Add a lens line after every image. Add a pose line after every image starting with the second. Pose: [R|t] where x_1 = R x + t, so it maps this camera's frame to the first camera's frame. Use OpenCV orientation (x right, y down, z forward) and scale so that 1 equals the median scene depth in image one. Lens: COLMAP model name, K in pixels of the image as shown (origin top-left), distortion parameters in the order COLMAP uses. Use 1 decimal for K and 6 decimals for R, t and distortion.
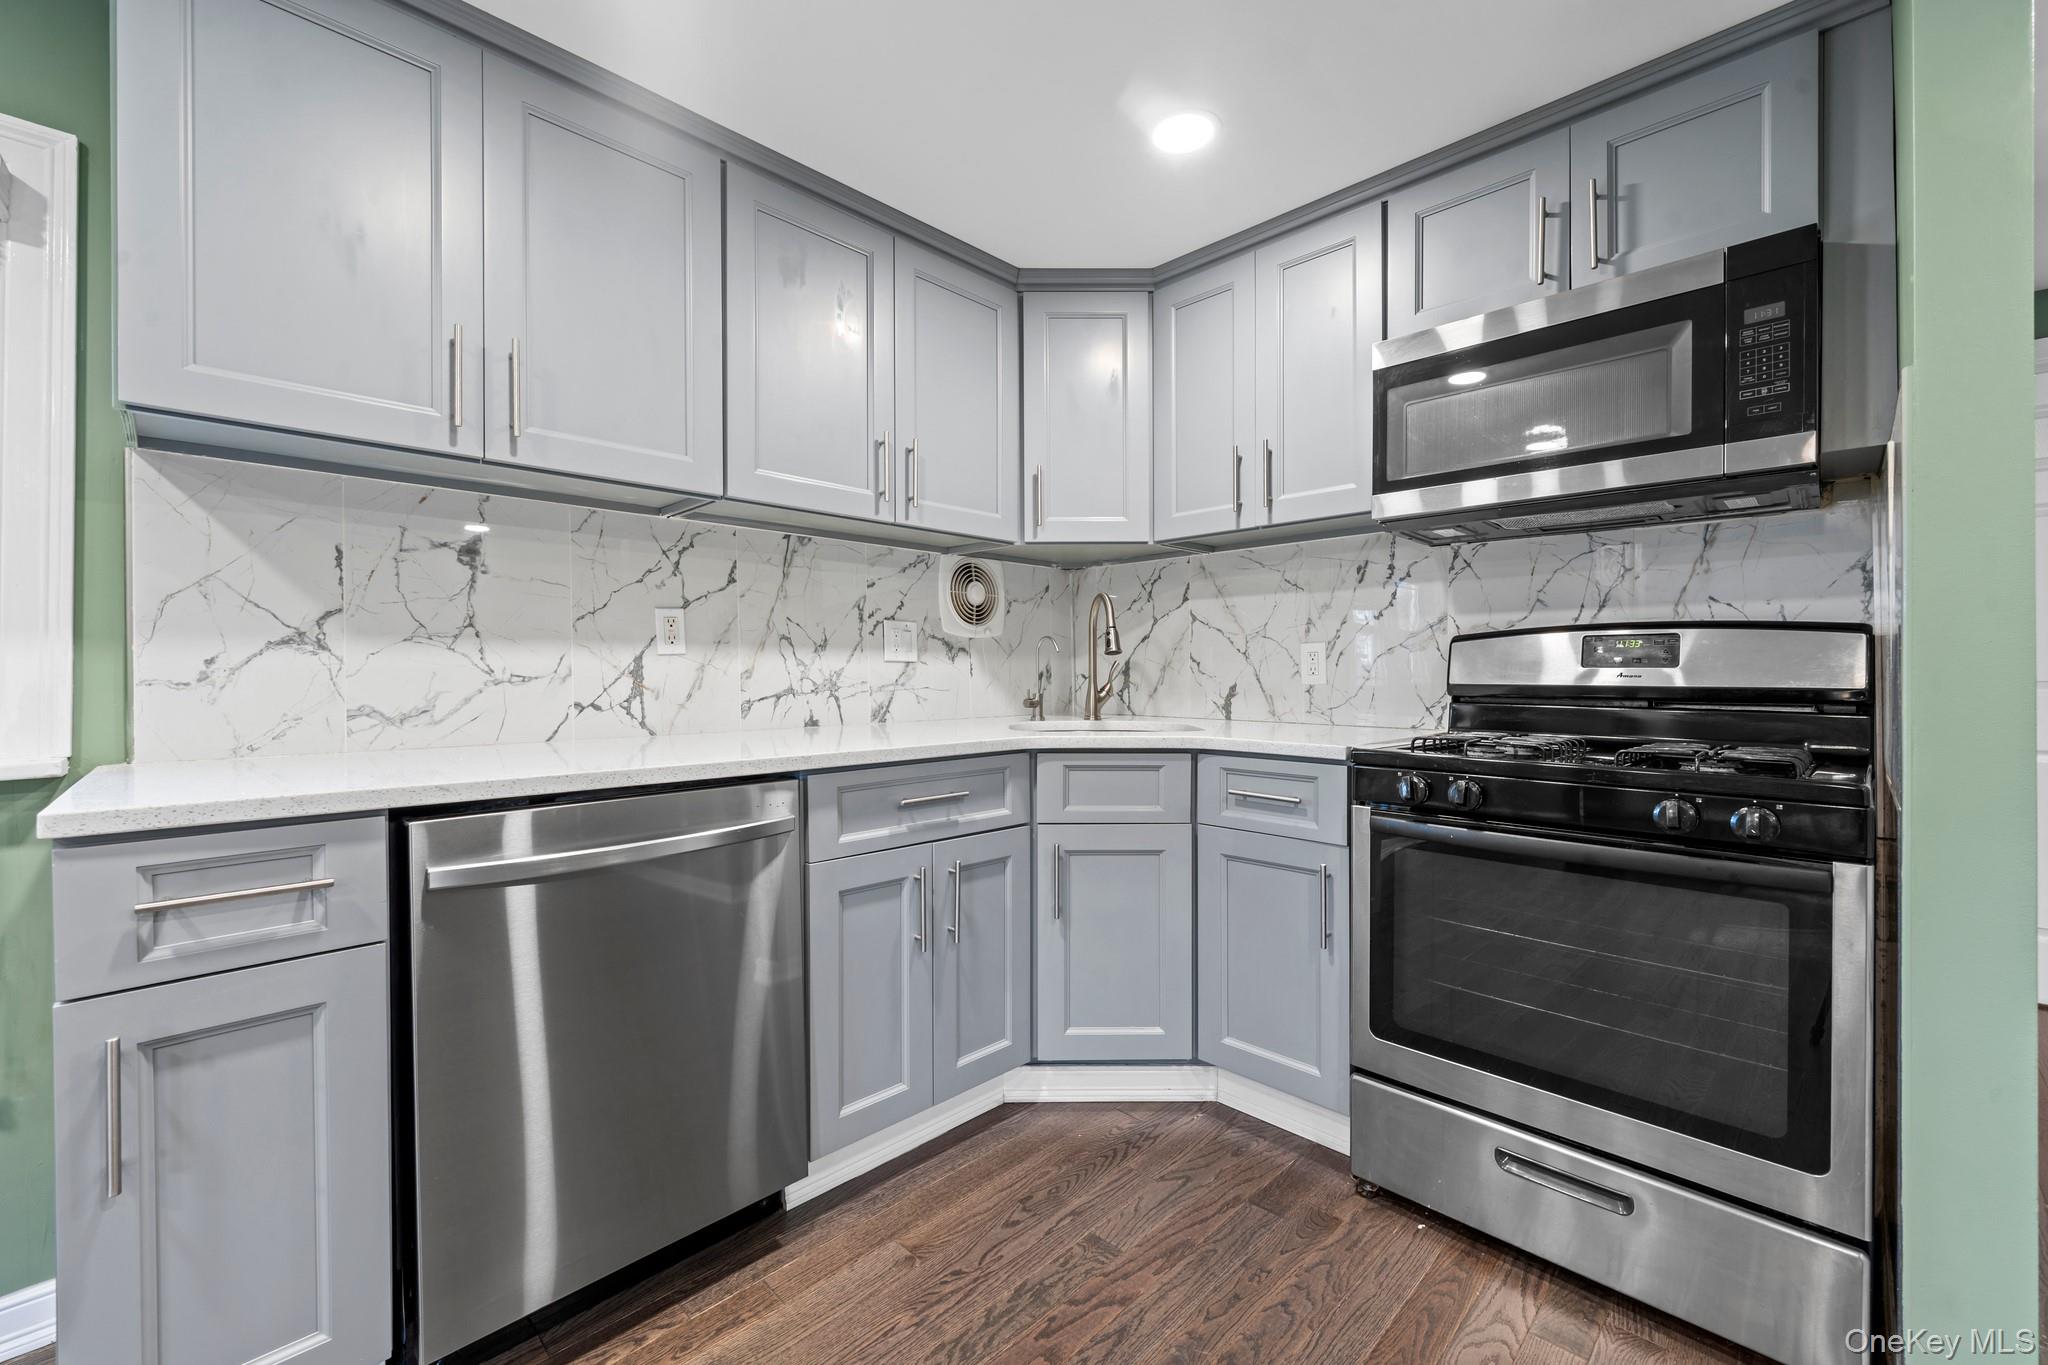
lens RADIAL K [[833.1, 0, 1032.3], [0, 833.1, 677.0], [0, 0, 1]] dist [0.000215, -0.000107]
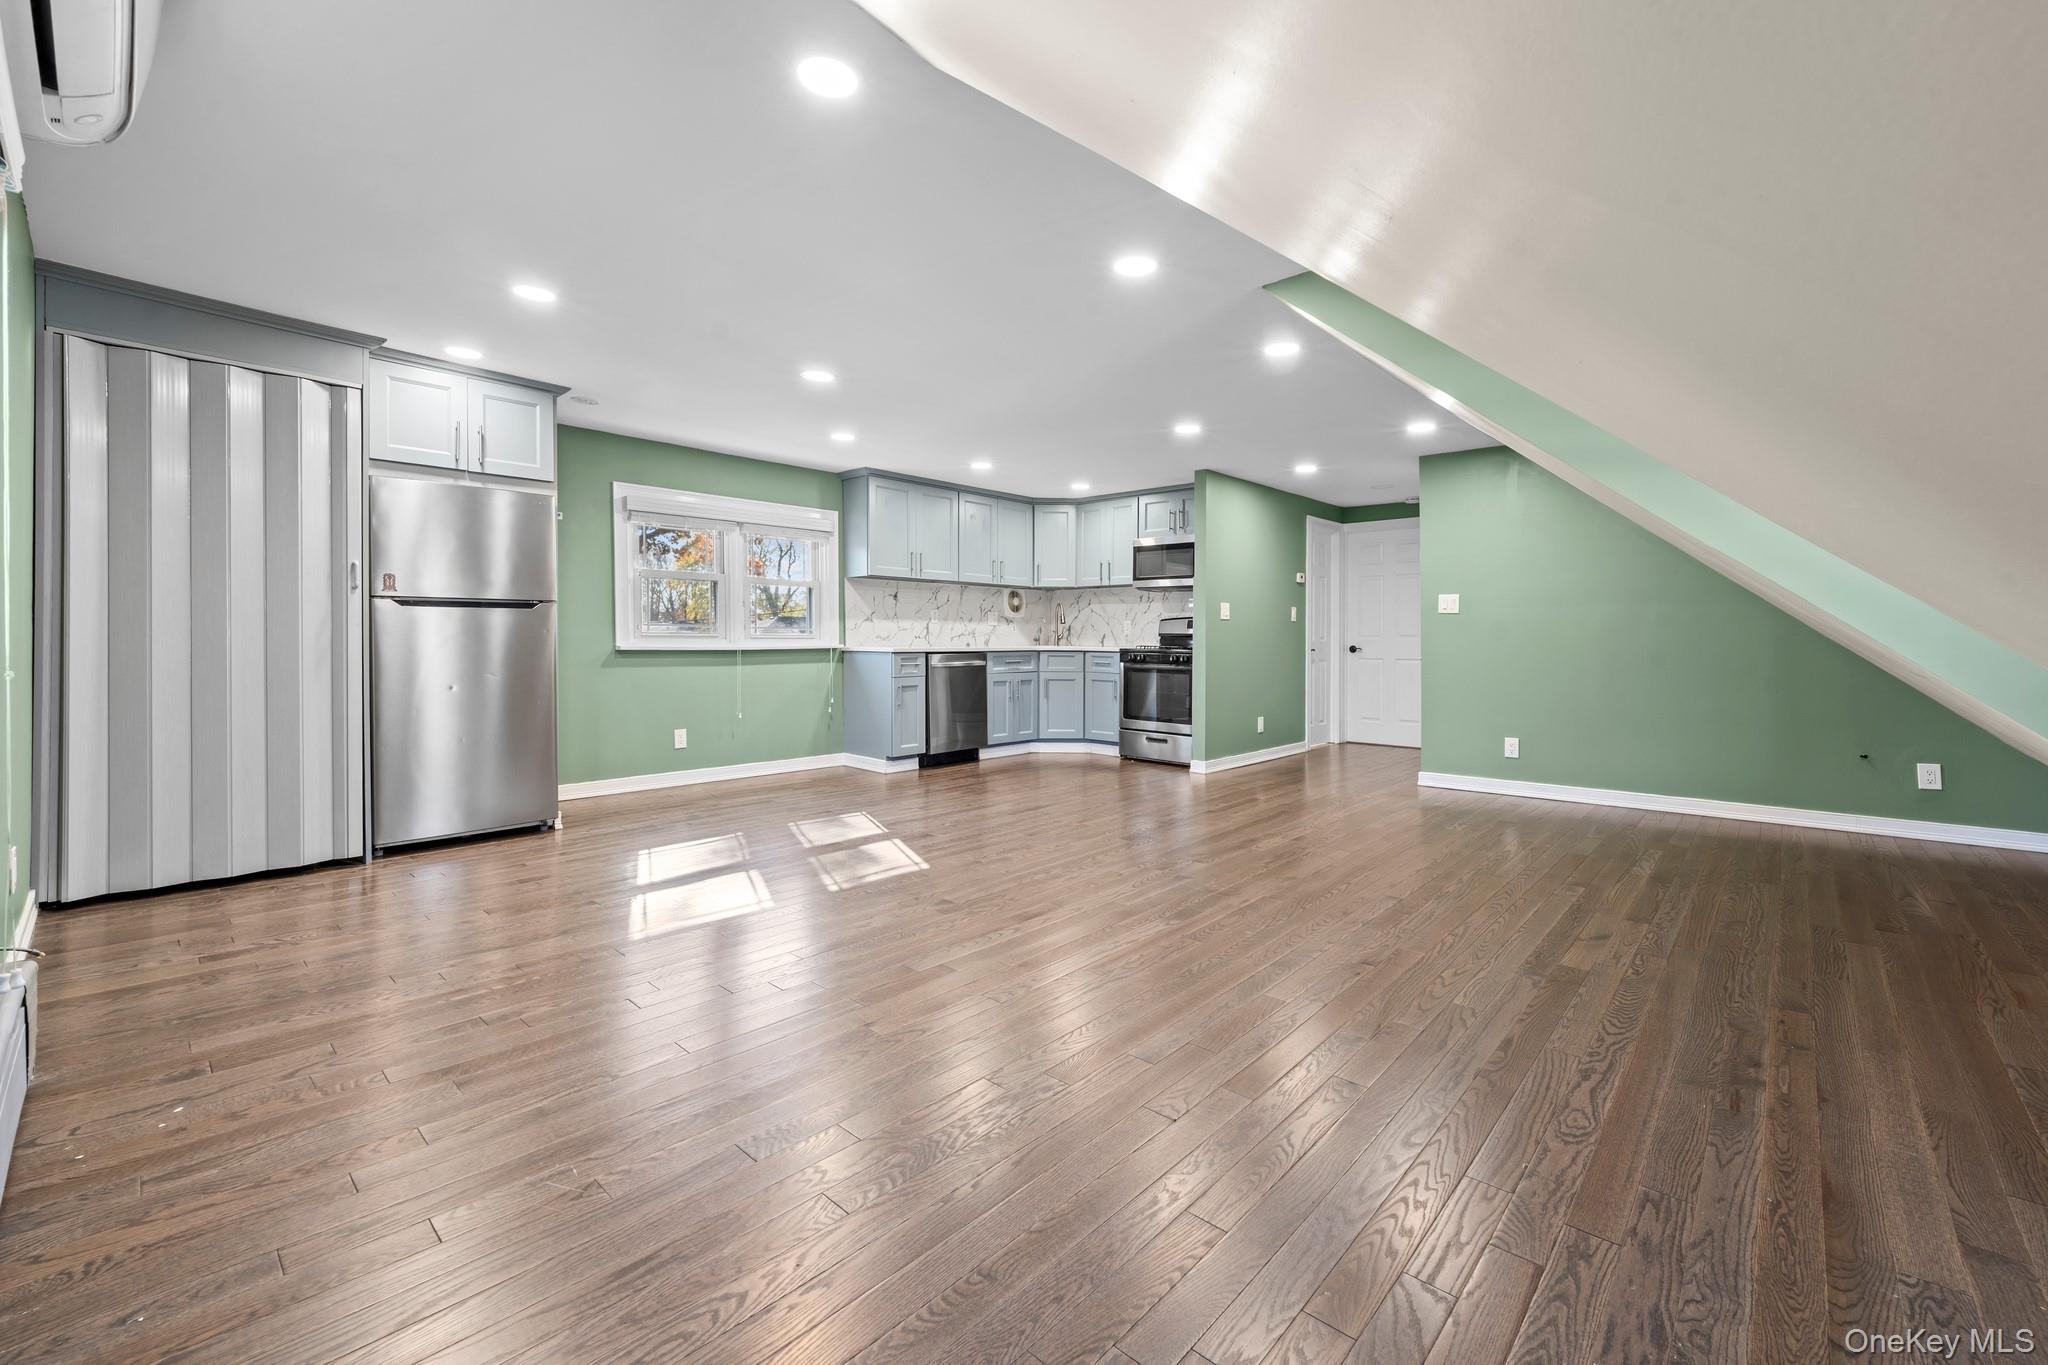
lens RADIAL K [[838.4, 0, 1031.2], [0, 838.4, 645.2], [0, 0, 1]] dist [0.000270, 0.000005]
pose [[0.999409, 0.006995, 0.033648, -0.152028], [-0.007178, 0.999960, 0.005325, 0.045725], [-0.033609, -0.005563, 0.999420, -2.561179]]
